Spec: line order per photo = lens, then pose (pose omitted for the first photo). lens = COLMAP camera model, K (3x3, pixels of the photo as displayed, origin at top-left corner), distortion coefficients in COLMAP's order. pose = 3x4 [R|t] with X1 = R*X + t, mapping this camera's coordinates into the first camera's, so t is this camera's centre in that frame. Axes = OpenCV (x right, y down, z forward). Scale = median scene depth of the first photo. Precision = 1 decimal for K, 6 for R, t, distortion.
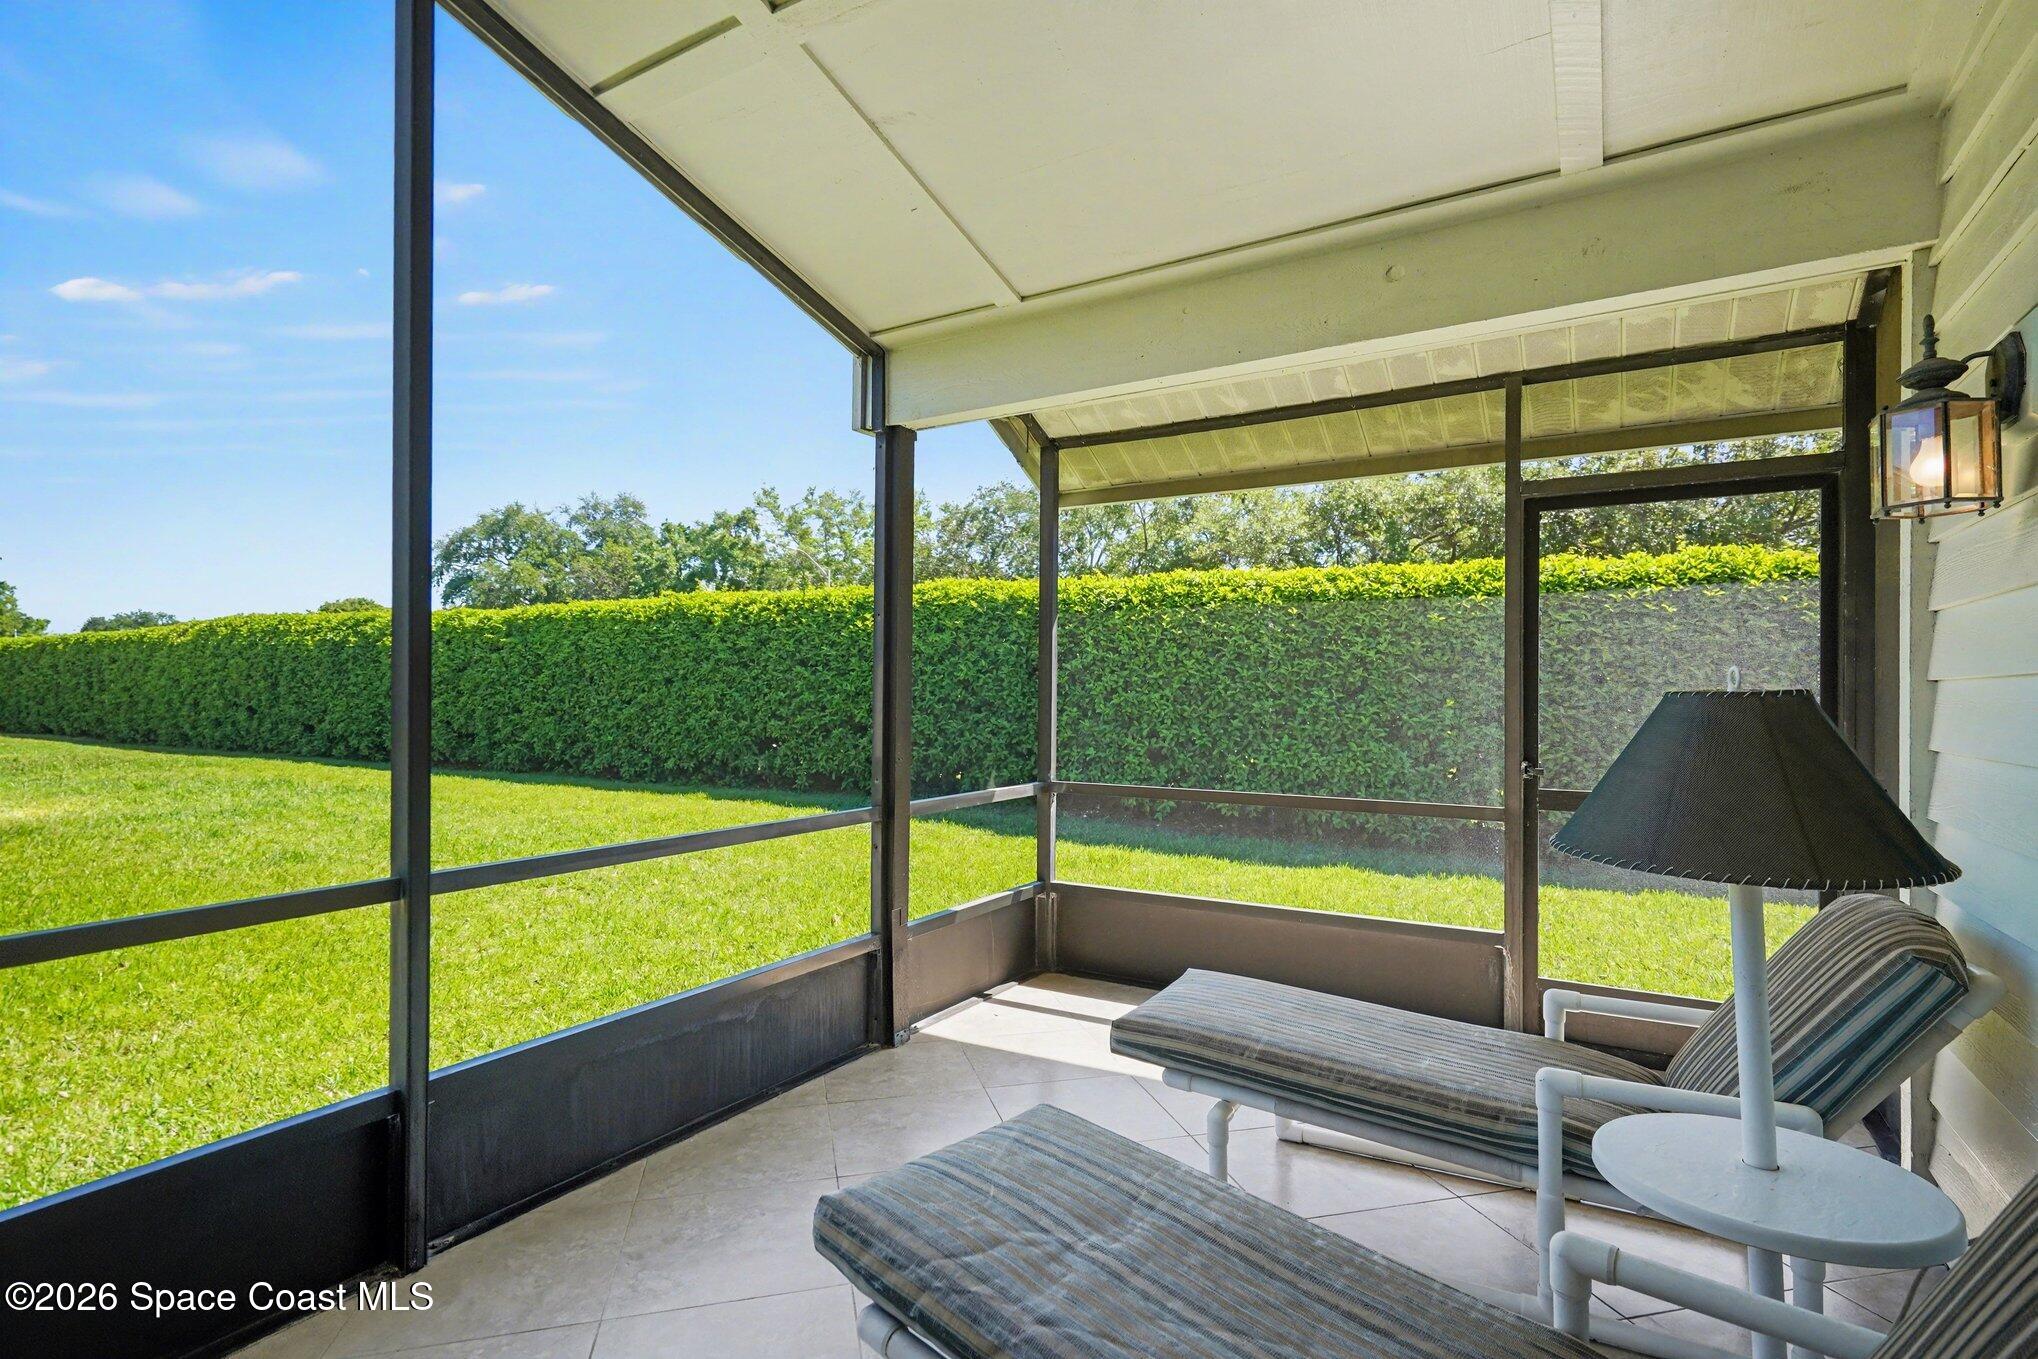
lens RADIAL K [[983.6, 0, 1018.3], [0, 983.6, 683.8], [0, 0, 1]] dist [0.014877, 0.000605]
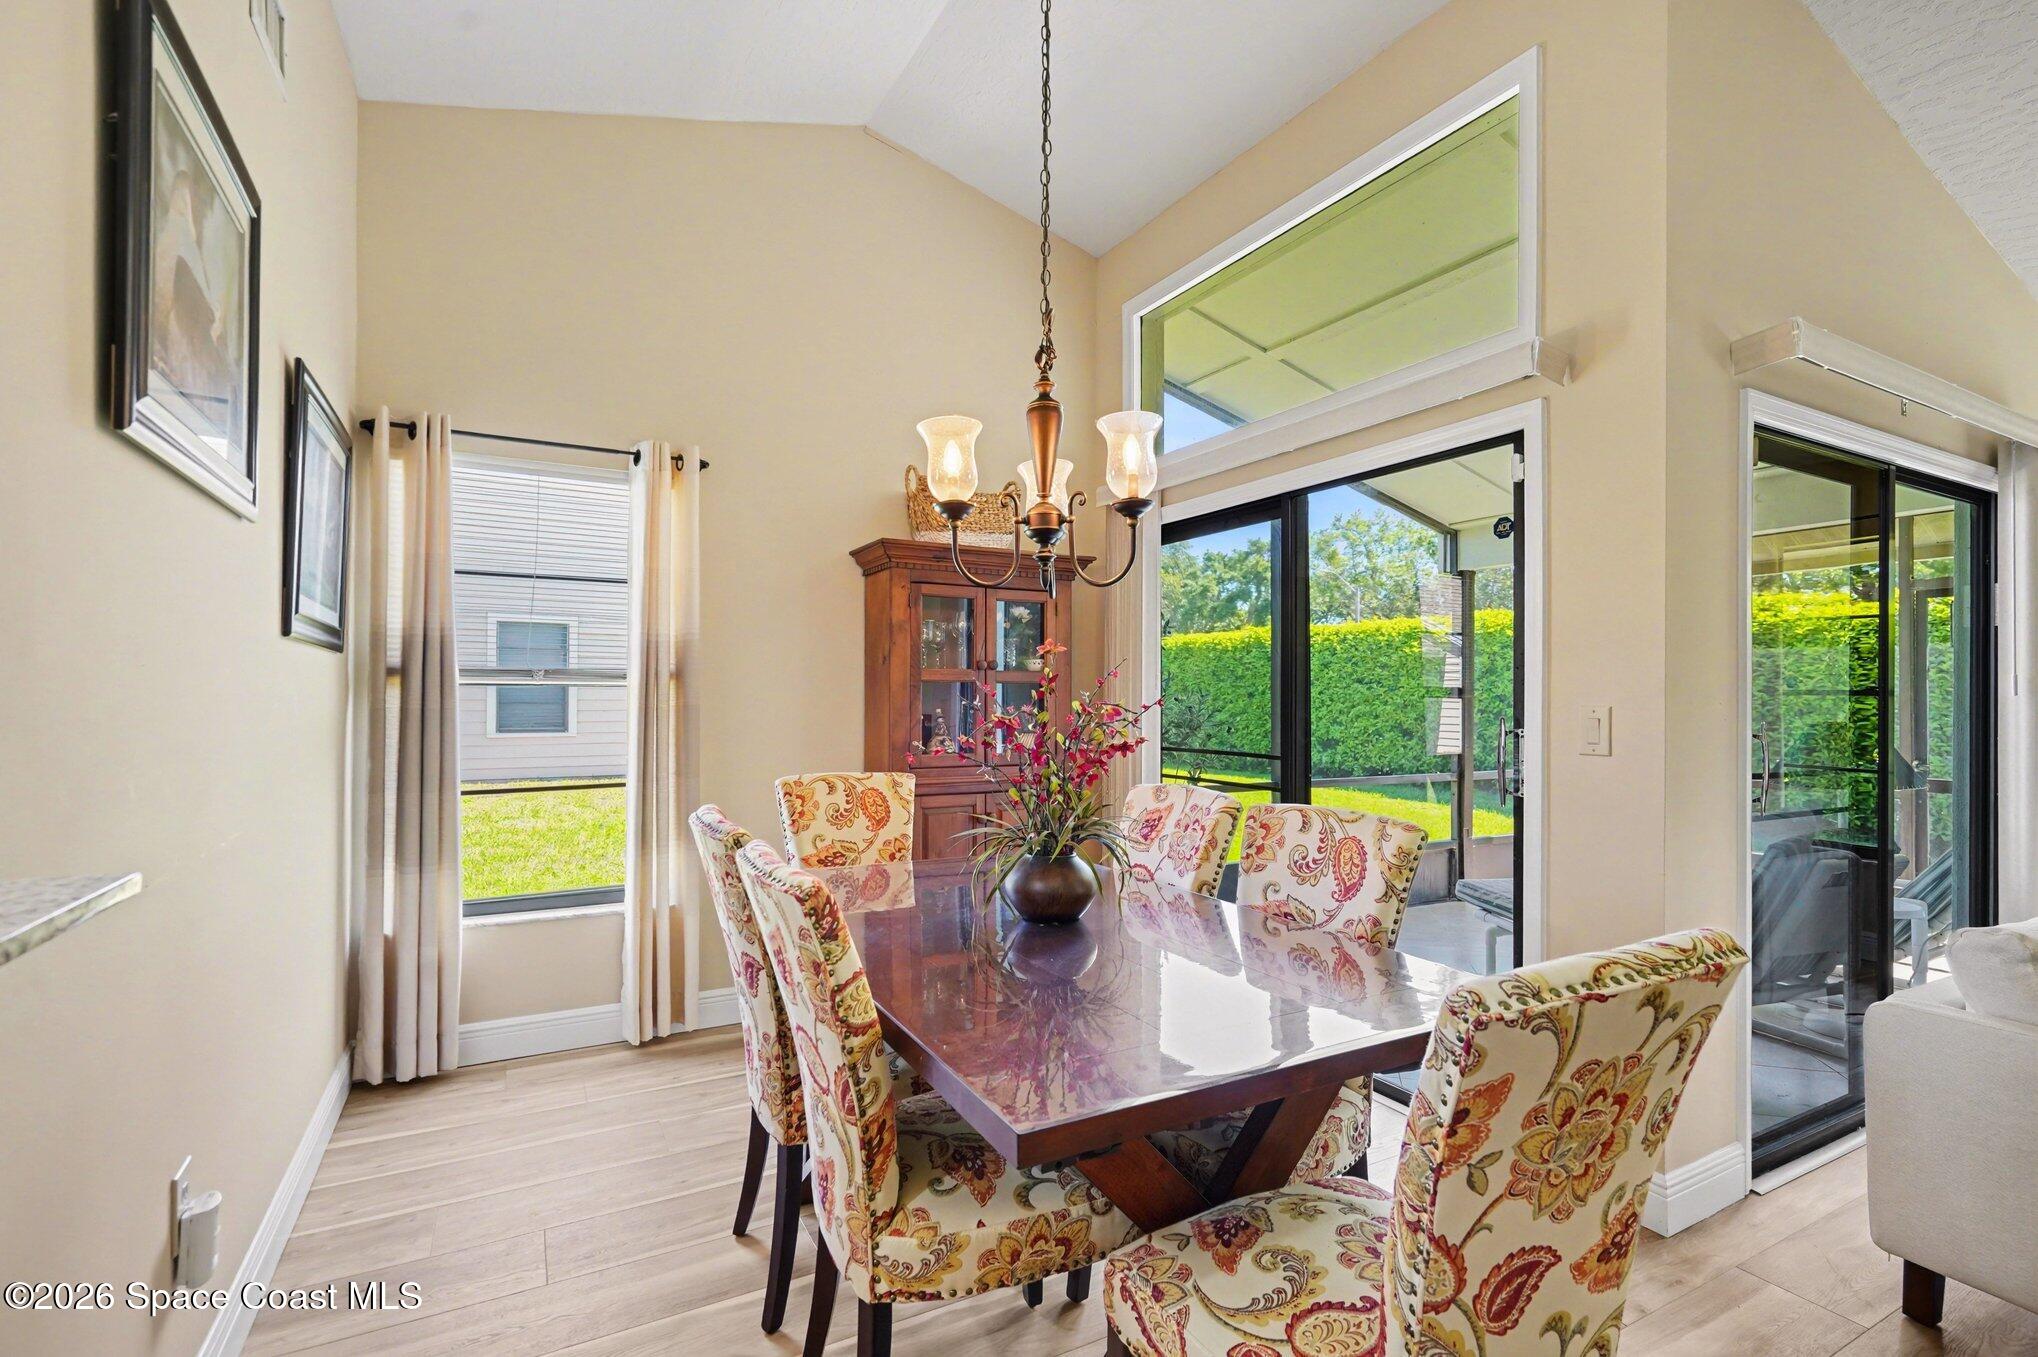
lens RADIAL K [[931.4, 0, 1018.5], [0, 931.4, 686.0], [0, 0, 1]] dist [-0.002300, 0.000040]
pose [[0.863249, -0.006650, -0.504735, 0.009292], [0.004655, 0.999976, -0.005215, -0.009115], [0.504757, 0.002152, 0.863259, -0.235815]]
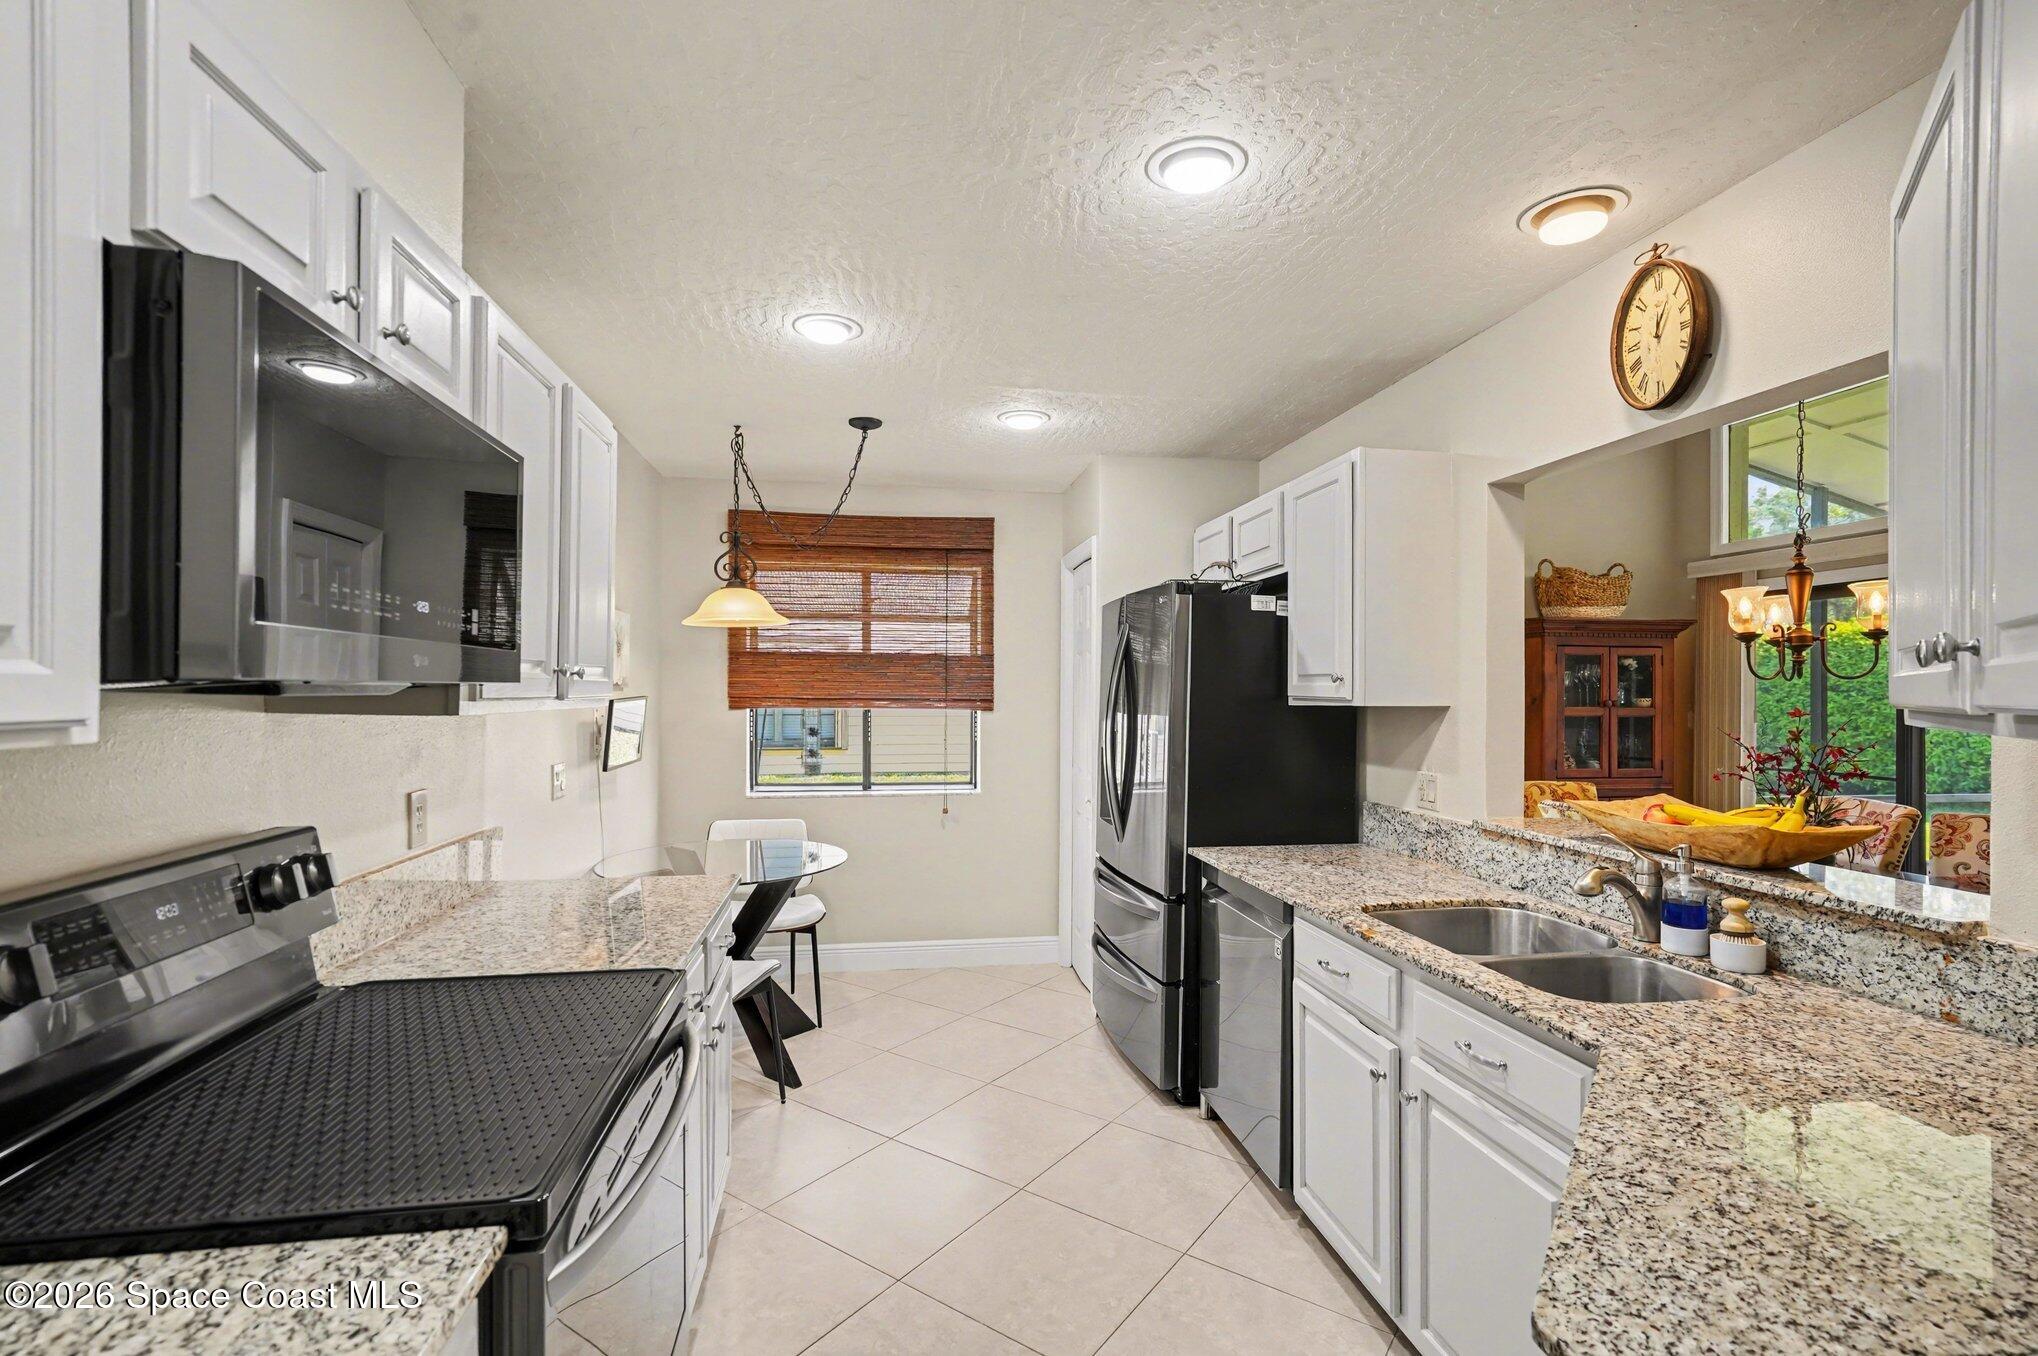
lens RADIAL K [[940.9, 0, 1024.5], [0, 940.9, 691.1], [0, 0, 1]] dist [0.002403, 0.000274]
pose [[0.660969, -0.001907, -0.750410, -0.008820], [0.005299, 0.999984, 0.002126, -0.023184], [0.750394, -0.005381, 0.660969, -0.419729]]
